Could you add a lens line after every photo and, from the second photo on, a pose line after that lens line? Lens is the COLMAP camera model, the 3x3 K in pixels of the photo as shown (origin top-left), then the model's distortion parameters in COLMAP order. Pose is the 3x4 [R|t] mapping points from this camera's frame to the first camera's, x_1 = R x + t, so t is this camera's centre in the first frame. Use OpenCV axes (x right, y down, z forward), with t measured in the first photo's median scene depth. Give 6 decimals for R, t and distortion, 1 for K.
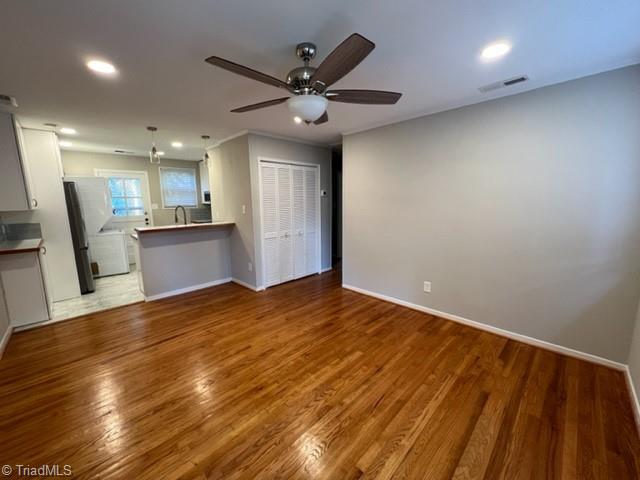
lens RADIAL K [[256.4, 0, 318.5], [0, 256.4, 239.2], [0, 0, 1]] dist [-0.000597, 0.000143]
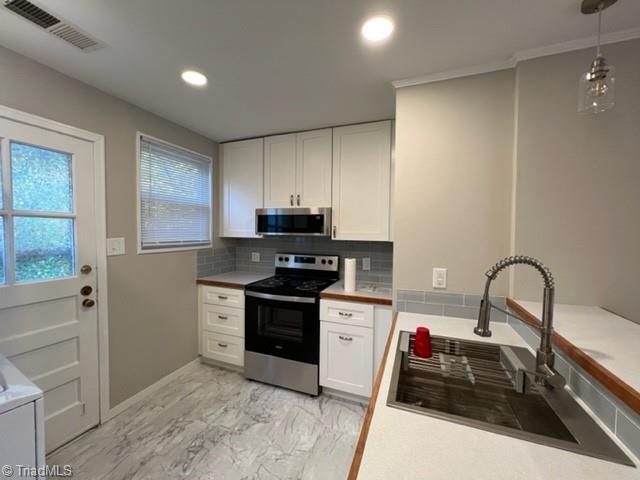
lens RADIAL K [[256.4, 0, 318.5], [0, 256.4, 239.2], [0, 0, 1]] dist [-0.000597, 0.000143]
pose [[0.909225, 0.006465, 0.416254, -0.872435], [0.044898, 0.992525, -0.113485, -0.142670], [-0.413876, 0.121873, 0.902138, 0.971936]]
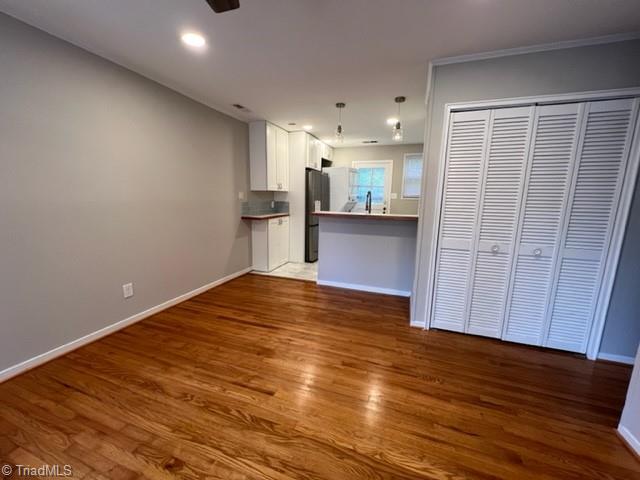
lens RADIAL K [[256.4, 0, 318.5], [0, 256.4, 239.2], [0, 0, 1]] dist [-0.000597, 0.000143]
pose [[0.432742, 0.170873, -0.885176, 0.201588], [-0.165101, 0.980288, 0.108519, -0.041381], [0.886271, 0.099183, 0.452424, 0.521453]]
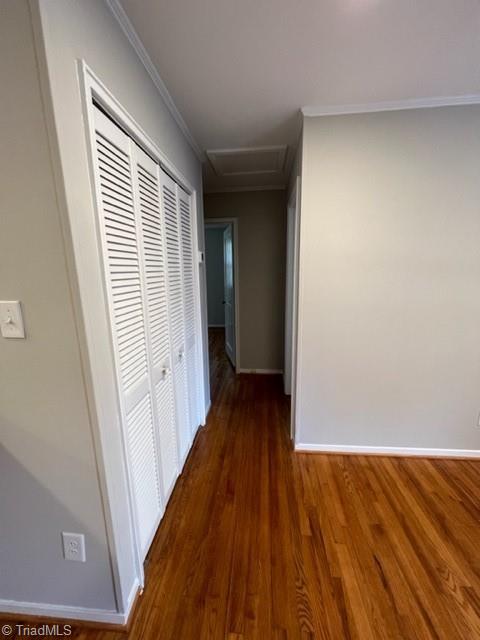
lens RADIAL K [[256.4, 0, 239.8], [0, 256.4, 317.6], [0, 0, 1]] dist [-0.000597, 0.000143]
pose [[0.763415, -0.121323, 0.634412, -0.300563], [0.106930, 0.992387, 0.061107, -0.117429], [-0.636996, 0.021188, 0.770576, 0.770891]]
